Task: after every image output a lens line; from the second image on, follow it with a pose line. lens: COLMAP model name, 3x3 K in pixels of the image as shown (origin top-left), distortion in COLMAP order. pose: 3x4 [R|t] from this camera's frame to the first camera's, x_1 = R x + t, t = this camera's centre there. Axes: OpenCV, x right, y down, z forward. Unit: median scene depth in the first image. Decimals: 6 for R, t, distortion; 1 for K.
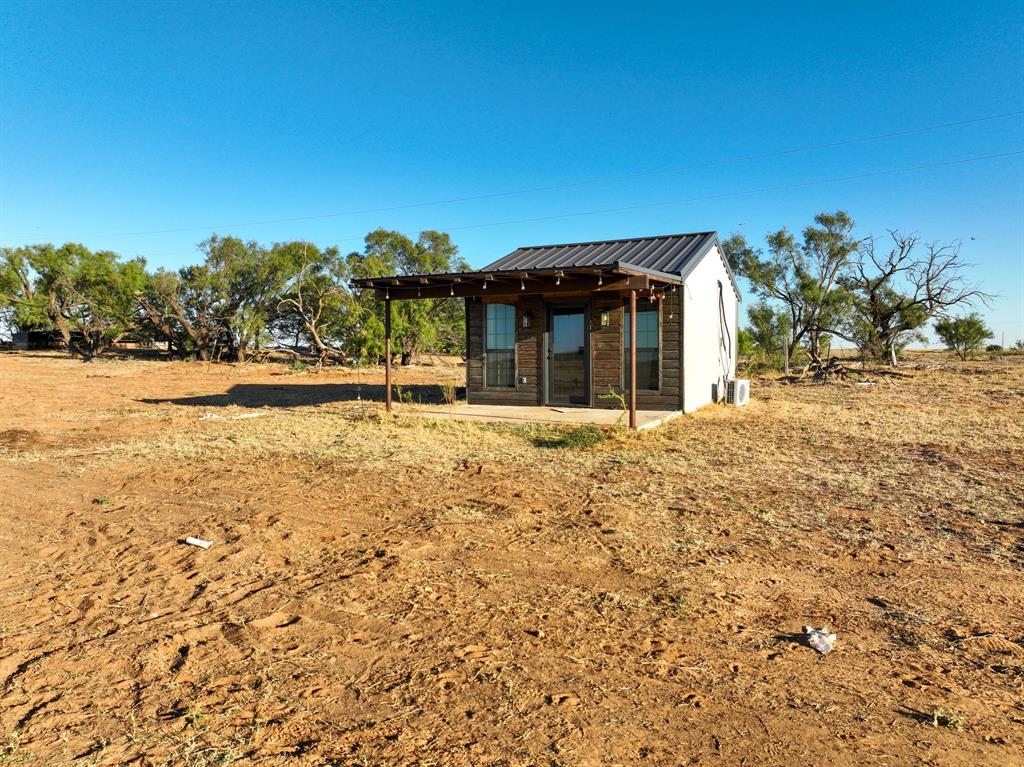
lens RADIAL K [[732.3, 0, 512.0], [0, 732.3, 383.5], [0, 0, 1]] dist [0.003639, 0.002341]
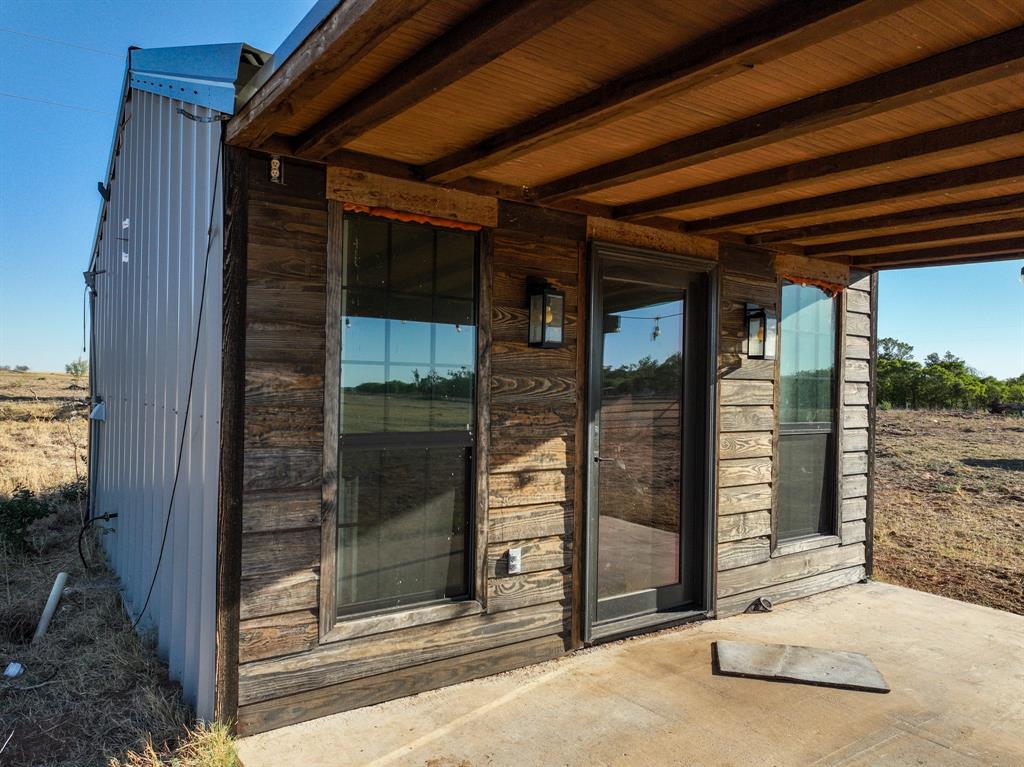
lens RADIAL K [[732.3, 0, 512.0], [0, 732.3, 383.5], [0, 0, 1]] dist [0.003639, 0.002341]
pose [[0.459885, 0.017124, 0.887814, -0.191384], [0.019307, 0.999385, -0.029277, -0.053787], [-0.887769, 0.030605, 0.459271, 0.857961]]
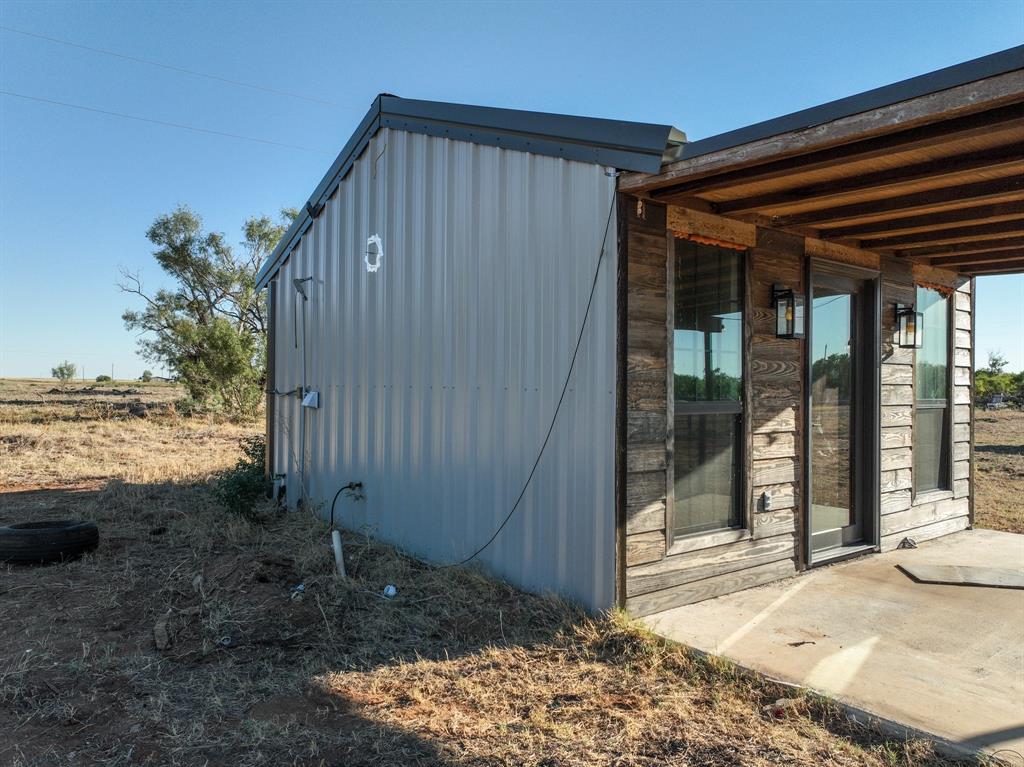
lens RADIAL K [[732.3, 0, 512.0], [0, 732.3, 383.5], [0, 0, 1]] dist [0.003639, 0.002341]
pose [[0.415061, 0.013653, 0.909691, -0.306639], [0.031260, 0.999083, -0.029258, -0.047541], [-0.909256, 0.040581, 0.414254, 0.933884]]
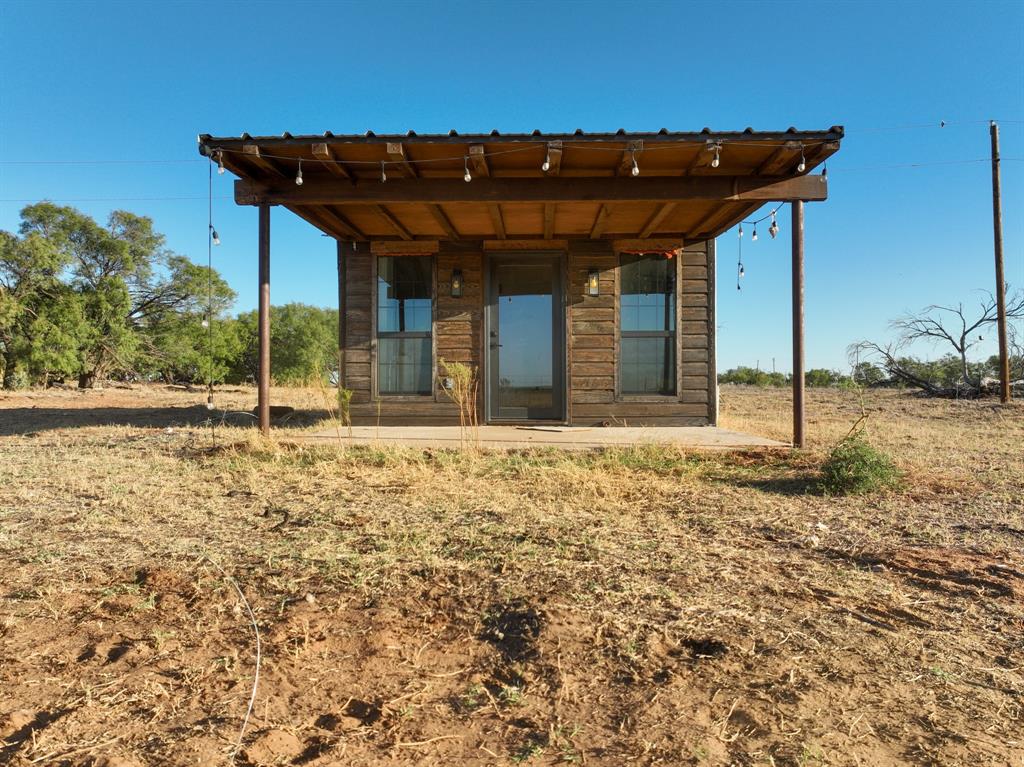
lens RADIAL K [[732.3, 0, 512.0], [0, 732.3, 383.5], [0, 0, 1]] dist [0.003639, 0.002341]
pose [[0.905159, 0.007202, 0.425013, -0.187076], [0.013752, 0.998837, -0.046214, 0.023555], [-0.424852, 0.047675, 0.904007, 0.416263]]
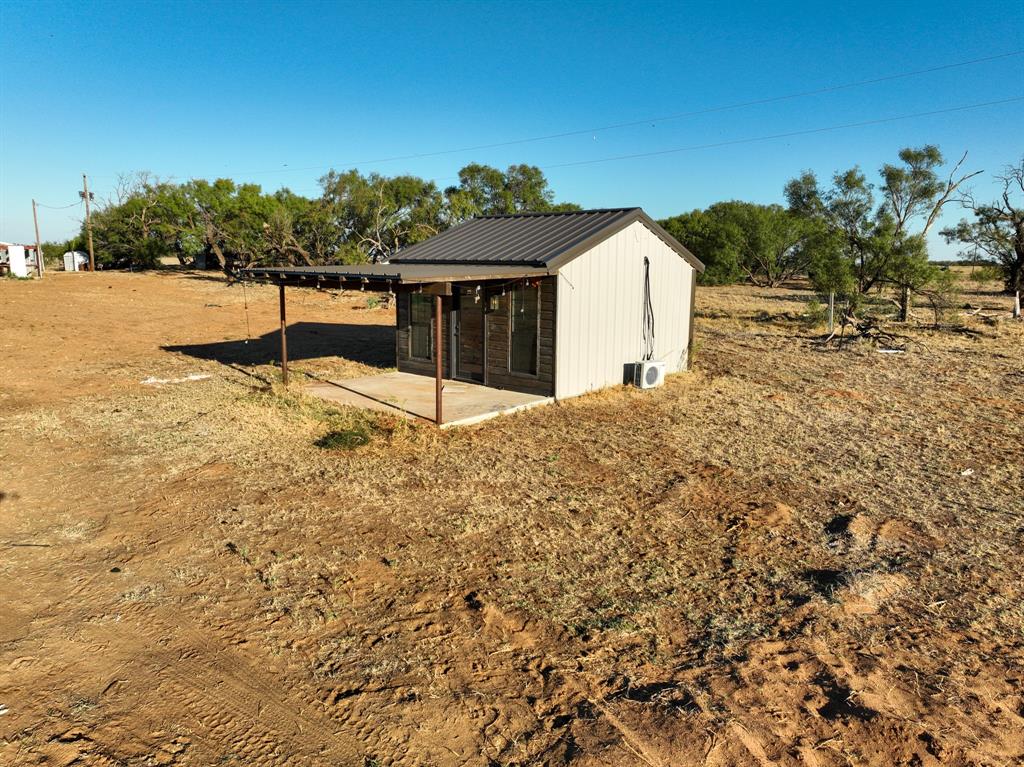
lens RADIAL K [[715.7, 0, 512.0], [0, 715.7, 383.5], [0, 0, 1]] dist [0.001813, 0.000488]
pose [[0.967801, 0.057717, -0.245011, 0.366574], [-0.026227, 0.991181, 0.129894, -0.096576], [0.250348, -0.119286, 0.960779, 0.021402]]
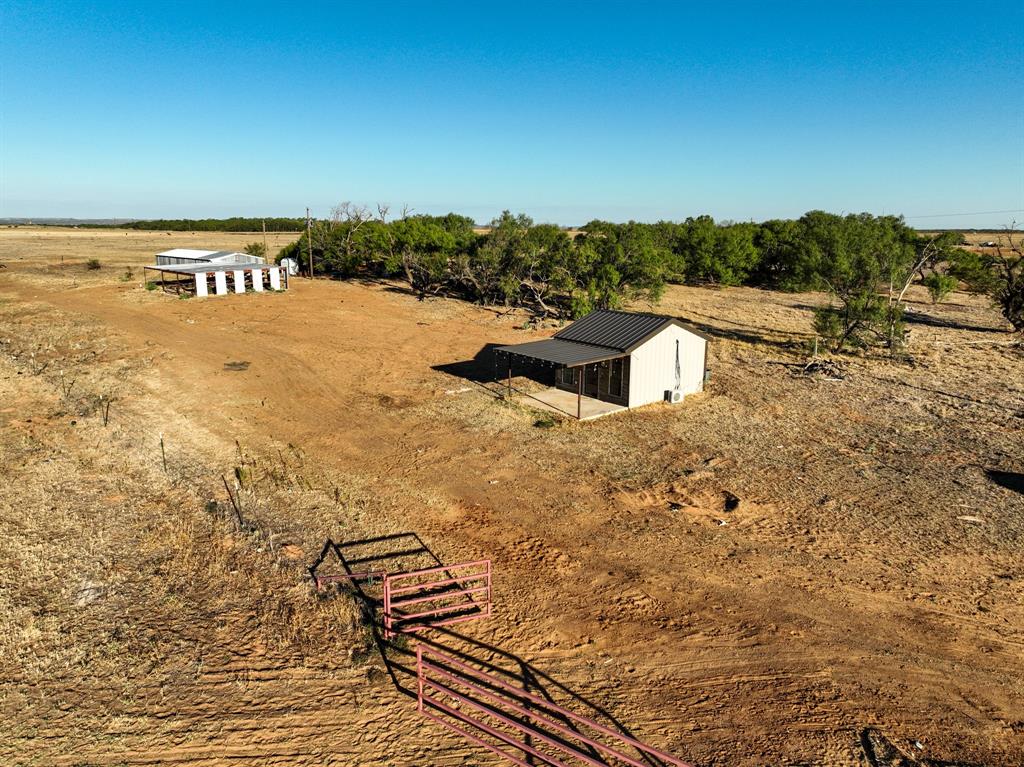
lens RADIAL K [[715.7, 0, 512.0], [0, 715.7, 383.5], [0, 0, 1]] dist [0.001813, 0.000488]
pose [[0.913844, 0.098246, -0.394002, 0.684458], [-0.027548, 0.983054, 0.181235, -0.383205], [0.405130, -0.154767, 0.901064, -1.037555]]
